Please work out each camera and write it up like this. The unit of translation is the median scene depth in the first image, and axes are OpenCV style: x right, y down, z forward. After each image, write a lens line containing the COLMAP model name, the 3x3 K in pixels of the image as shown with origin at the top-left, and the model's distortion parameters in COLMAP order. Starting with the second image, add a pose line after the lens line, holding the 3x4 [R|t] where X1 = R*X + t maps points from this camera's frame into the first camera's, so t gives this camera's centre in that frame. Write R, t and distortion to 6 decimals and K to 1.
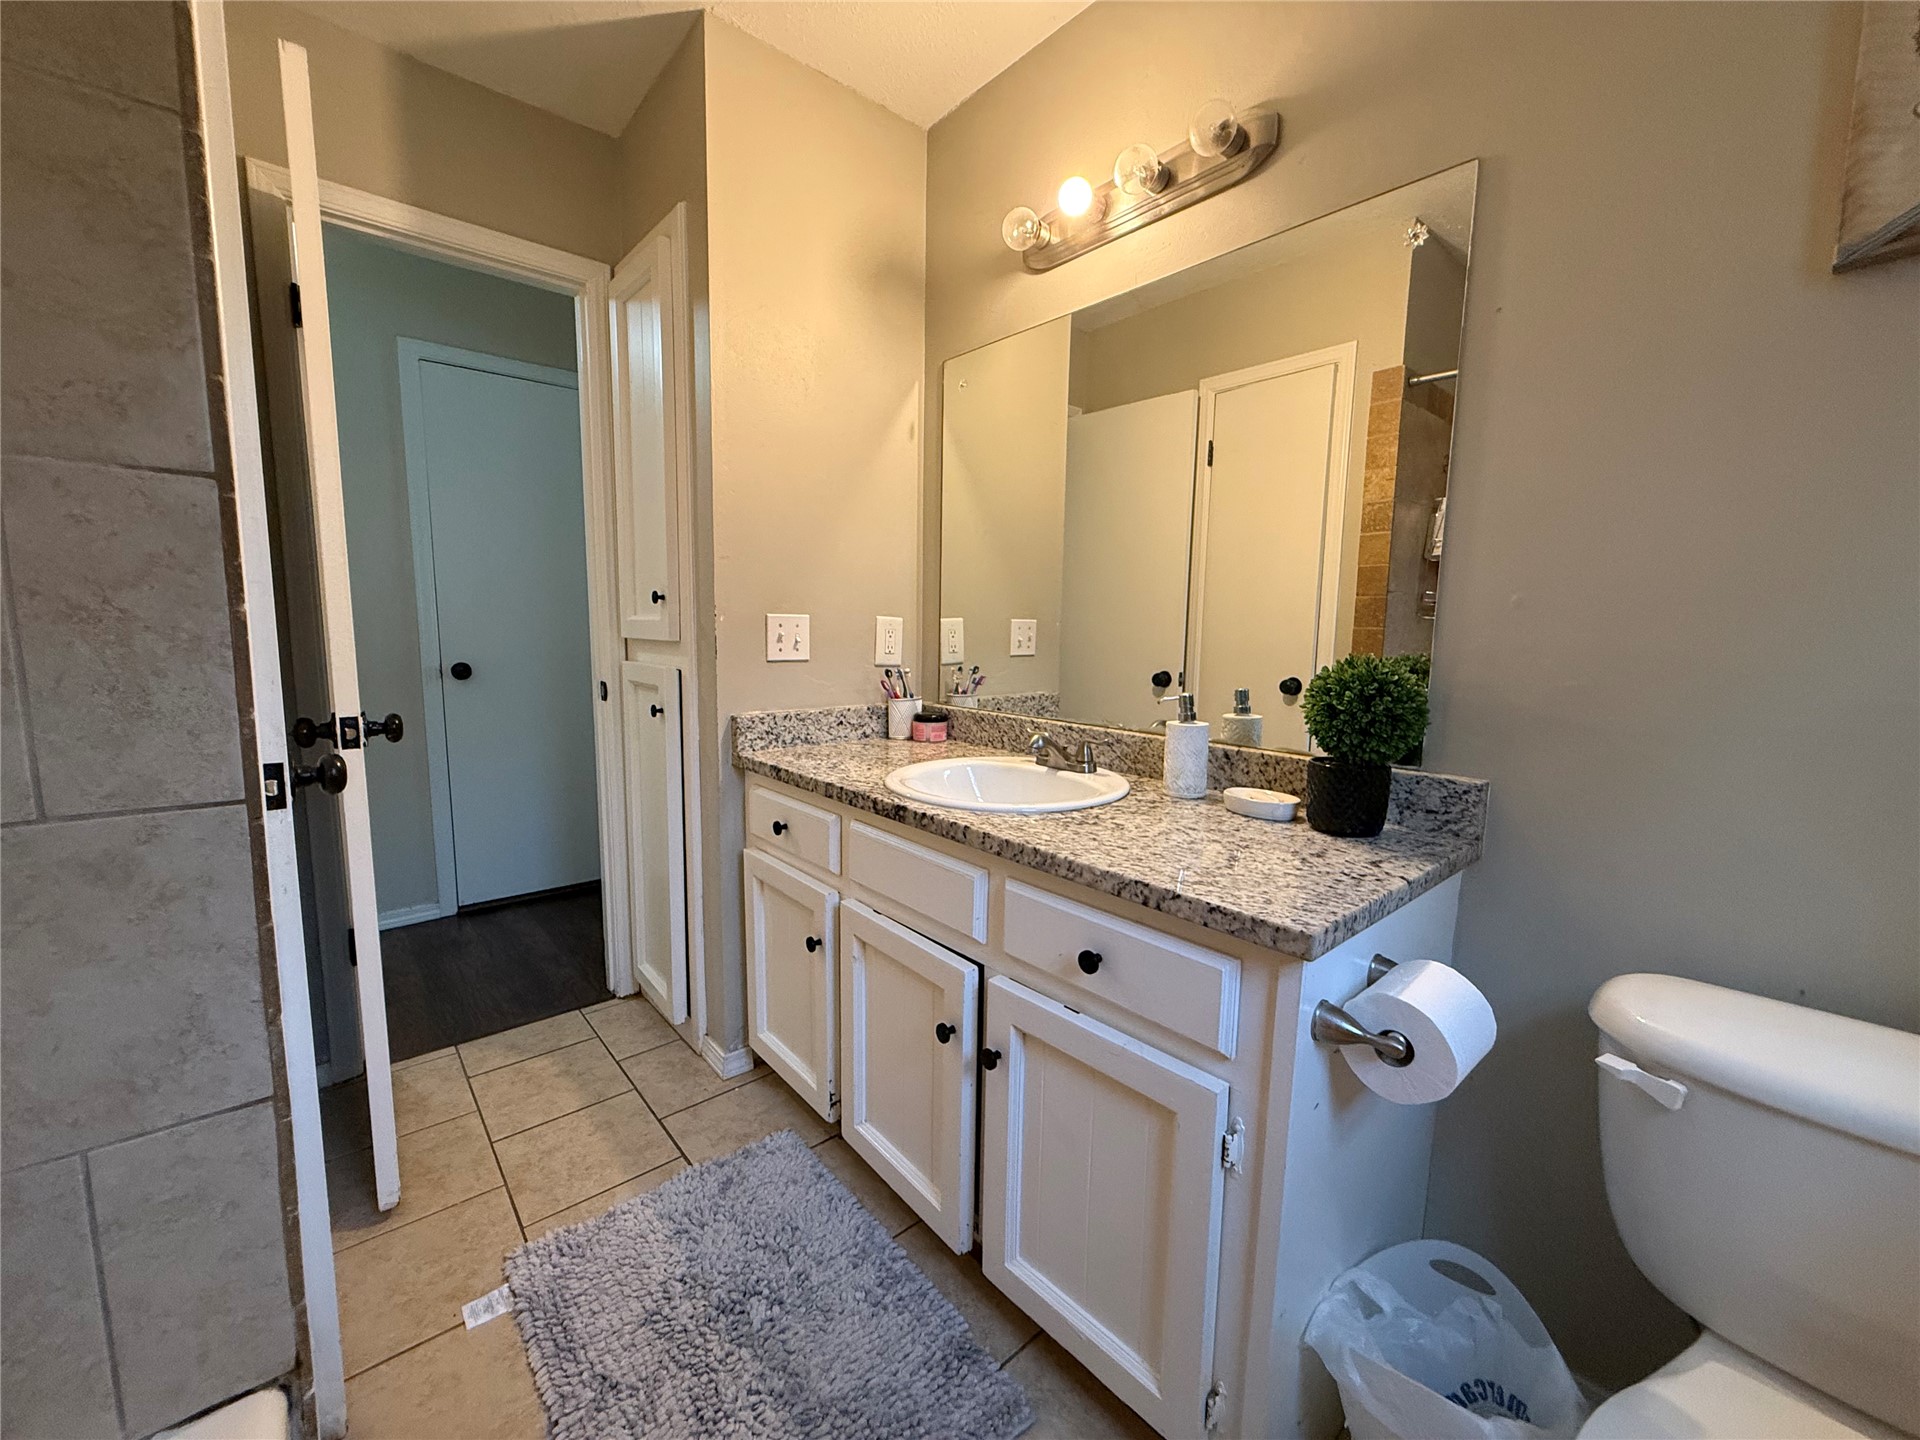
lens RADIAL K [[768.9, 0, 949.1], [0, 768.9, 720.2], [0, 0, 1]] dist [0.000555, 0.000279]
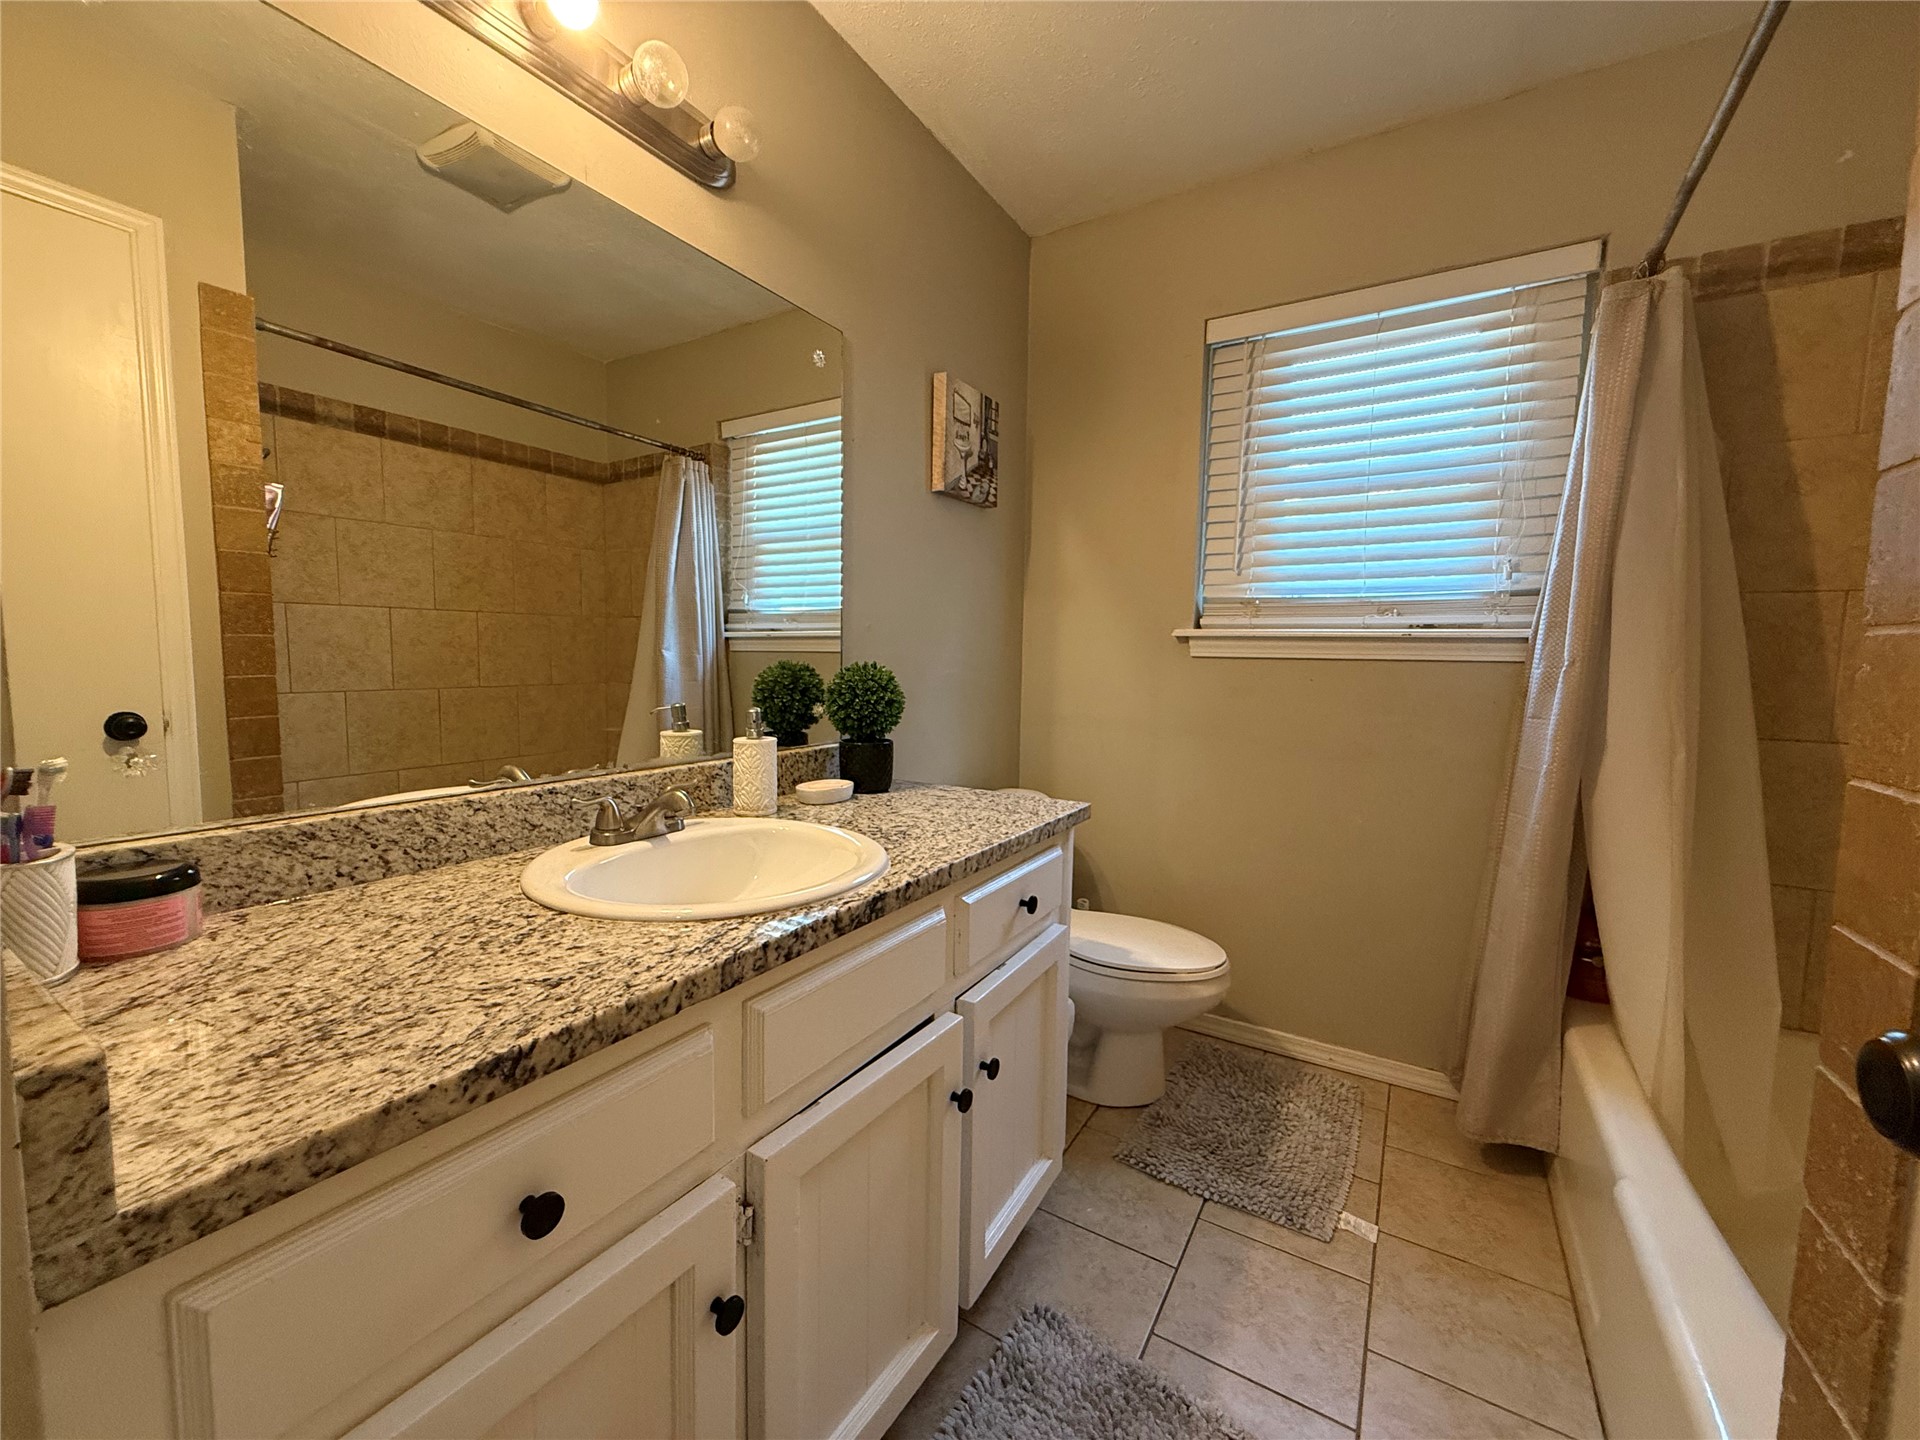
lens RADIAL K [[768.9, 0, 958.5], [0, 768.9, 714.6], [0, 0, 1]] dist [0.000555, 0.000279]
pose [[-0.309456, -0.096728, 0.945981, -0.730887], [0.100583, 0.985903, 0.133713, -0.138465], [-0.945579, 0.136528, -0.295364, 1.103413]]
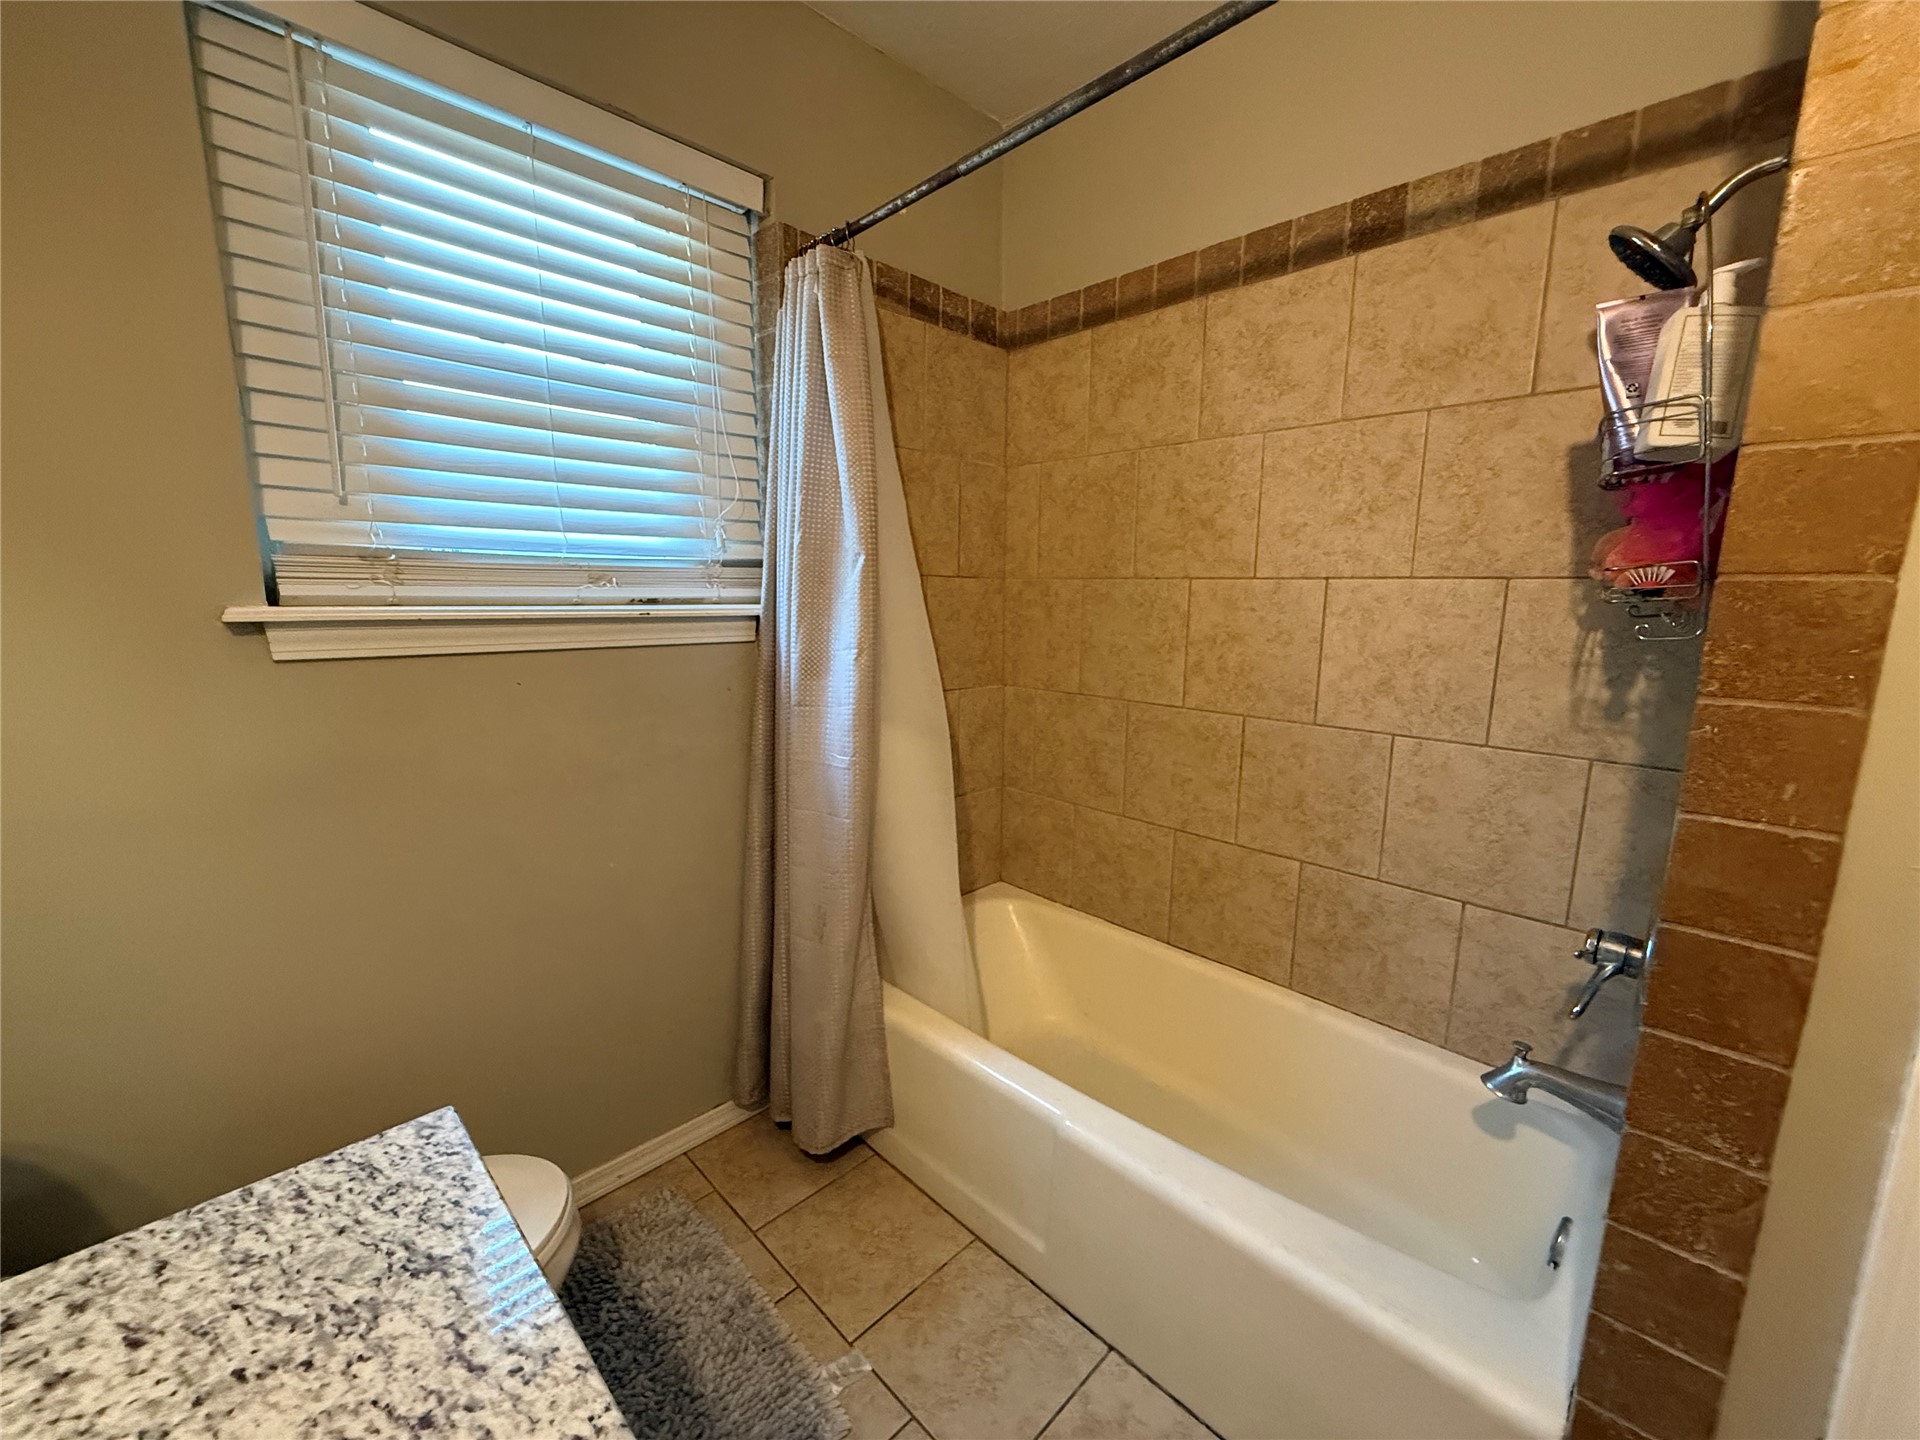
lens RADIAL K [[768.9, 0, 951.7], [0, 768.9, 717.8], [0, 0, 1]] dist [0.000555, 0.000279]
pose [[-0.996772, -0.013784, -0.079086, 0.026390], [-0.035887, 0.957741, 0.285383, -0.195223], [0.071810, 0.287300, -0.955145, 0.989188]]
